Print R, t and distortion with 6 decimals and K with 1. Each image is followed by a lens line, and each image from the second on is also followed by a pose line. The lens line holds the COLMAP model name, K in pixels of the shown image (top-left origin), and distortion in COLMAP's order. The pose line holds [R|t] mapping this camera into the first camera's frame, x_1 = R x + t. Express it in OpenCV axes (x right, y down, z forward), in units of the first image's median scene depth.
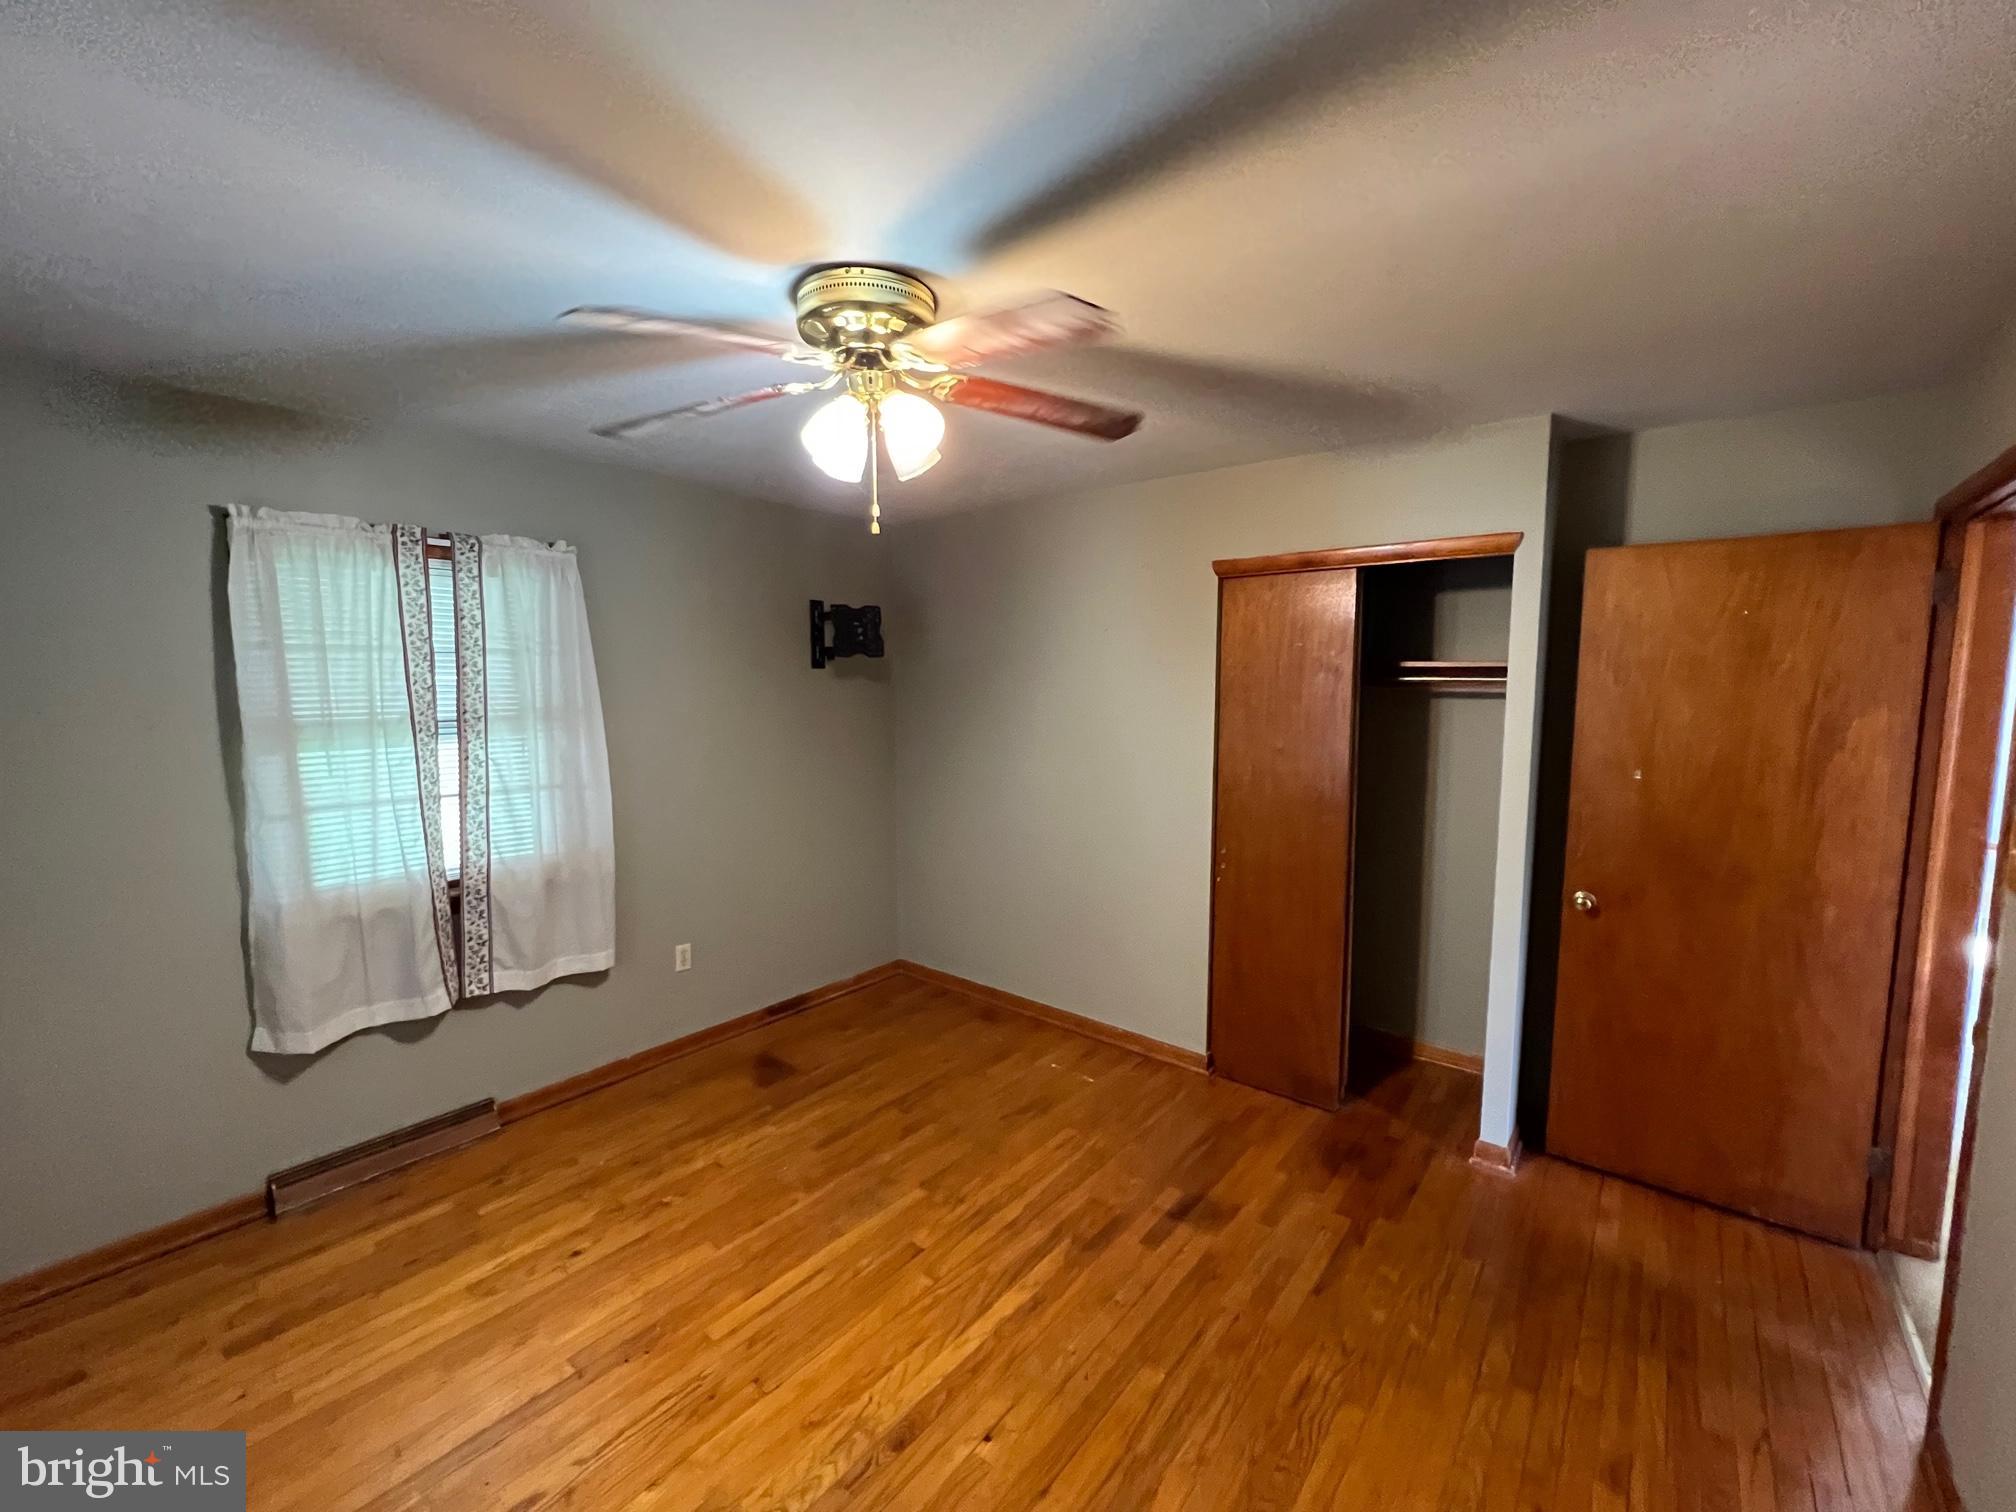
lens RADIAL K [[824.5, 0, 1013.3], [0, 824.5, 755.8], [0, 0, 1]] dist [0.001316, -0.000693]
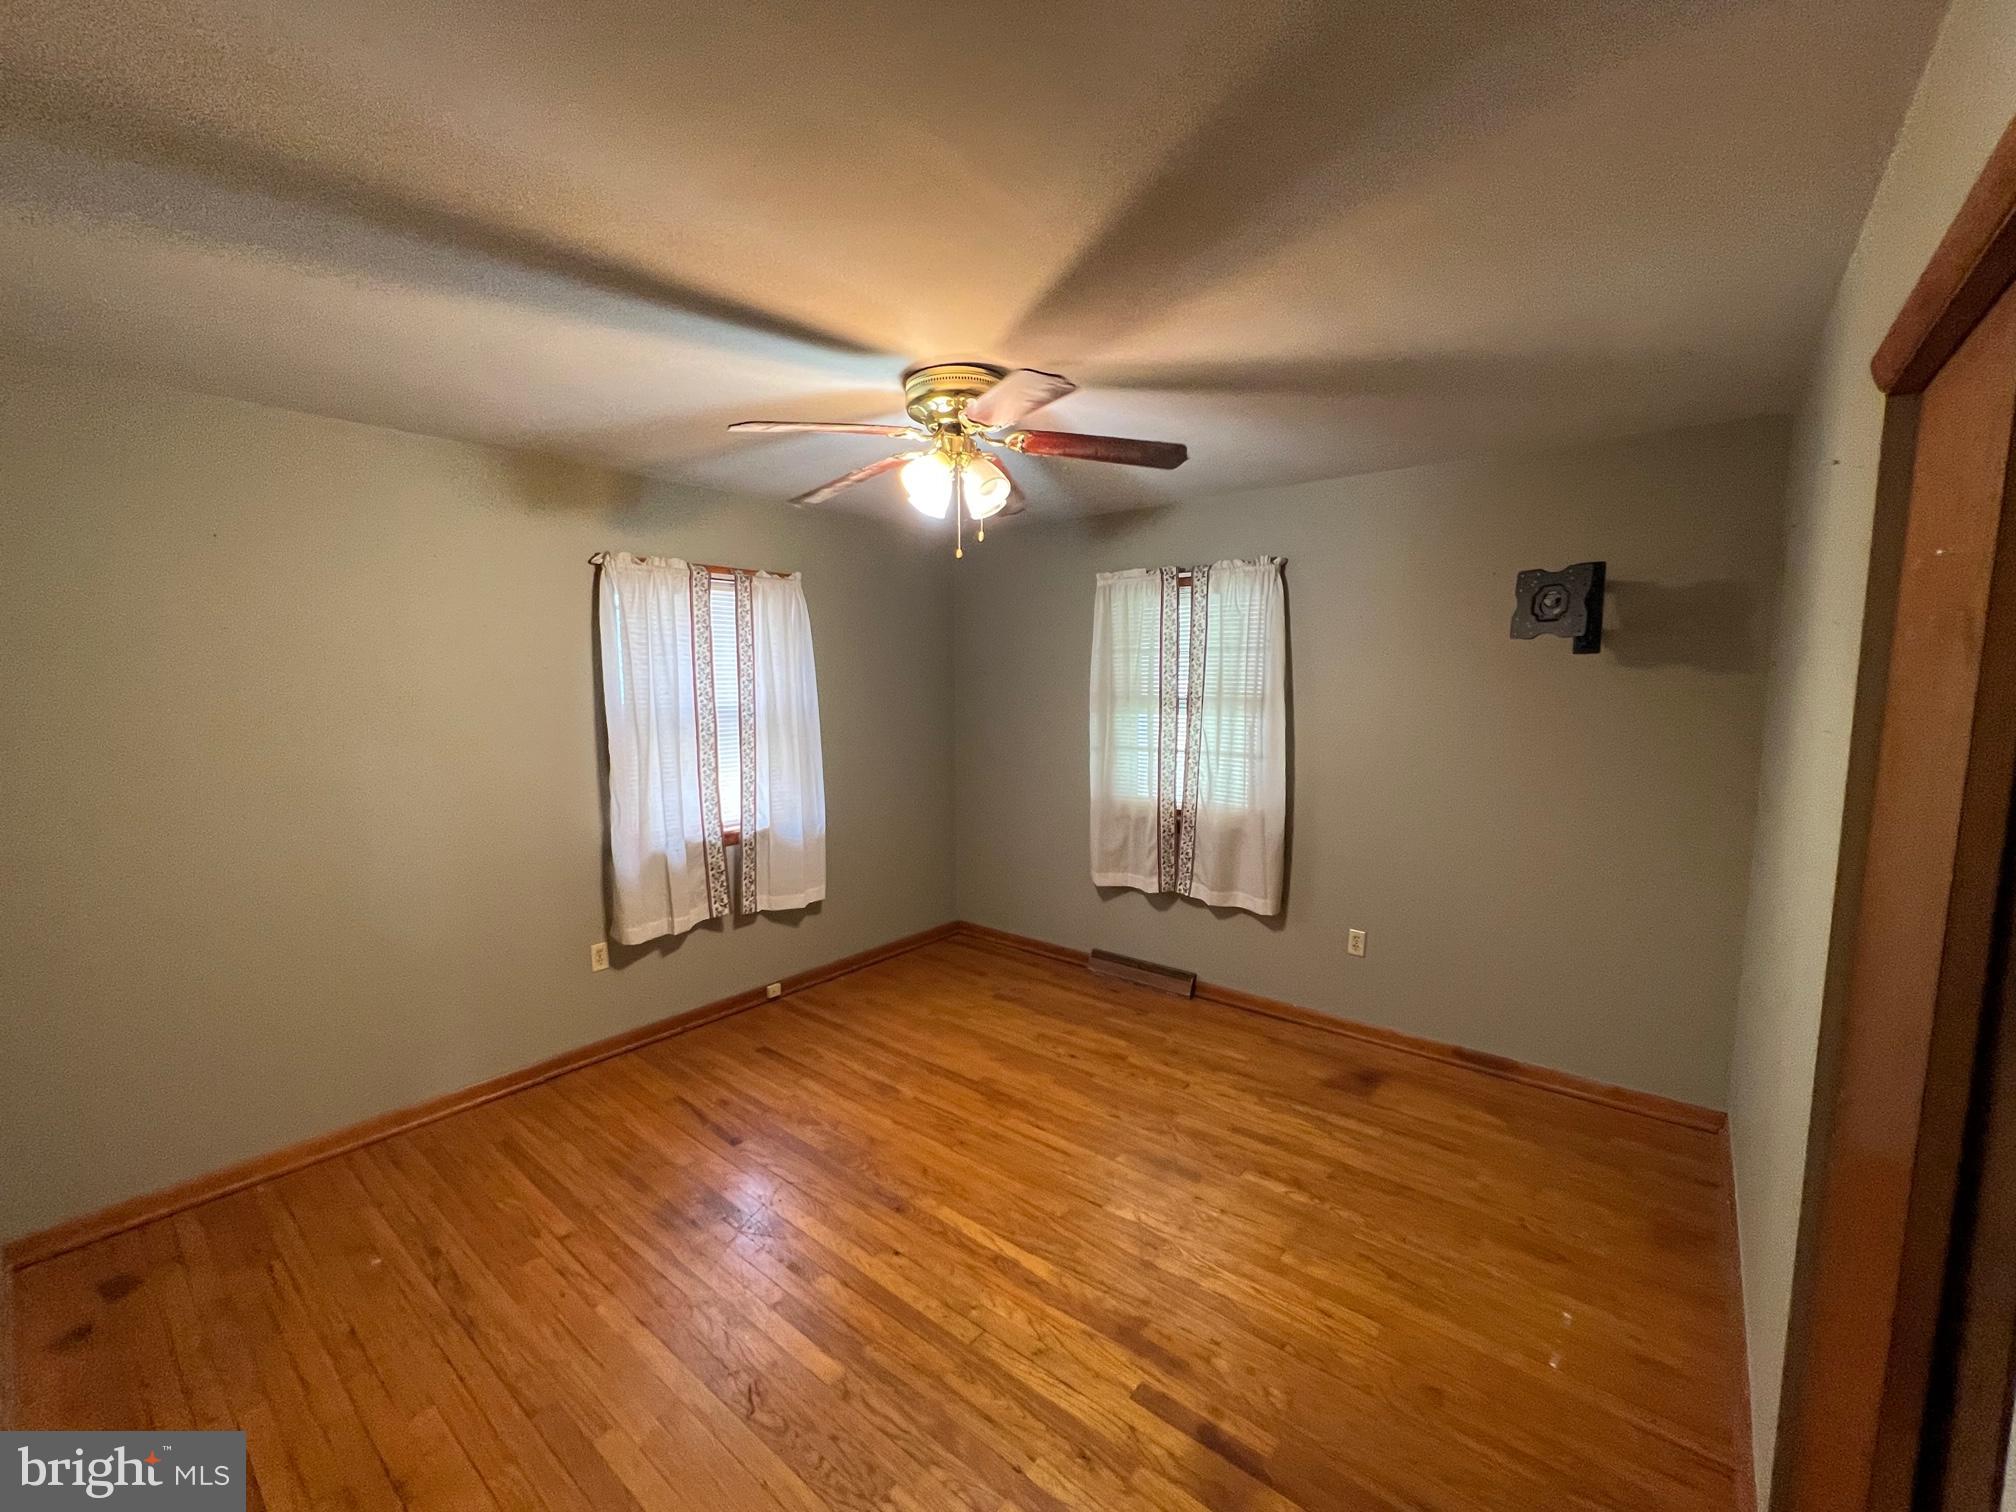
lens RADIAL K [[824.5, 0, 1015.3], [0, 824.5, 755.1], [0, 0, 1]] dist [0.001316, -0.000693]
pose [[-0.001896, 0.098417, -0.995143, 0.770957], [-0.091979, 0.990910, 0.098173, -0.060363], [0.995759, 0.091718, 0.007174, 0.721346]]
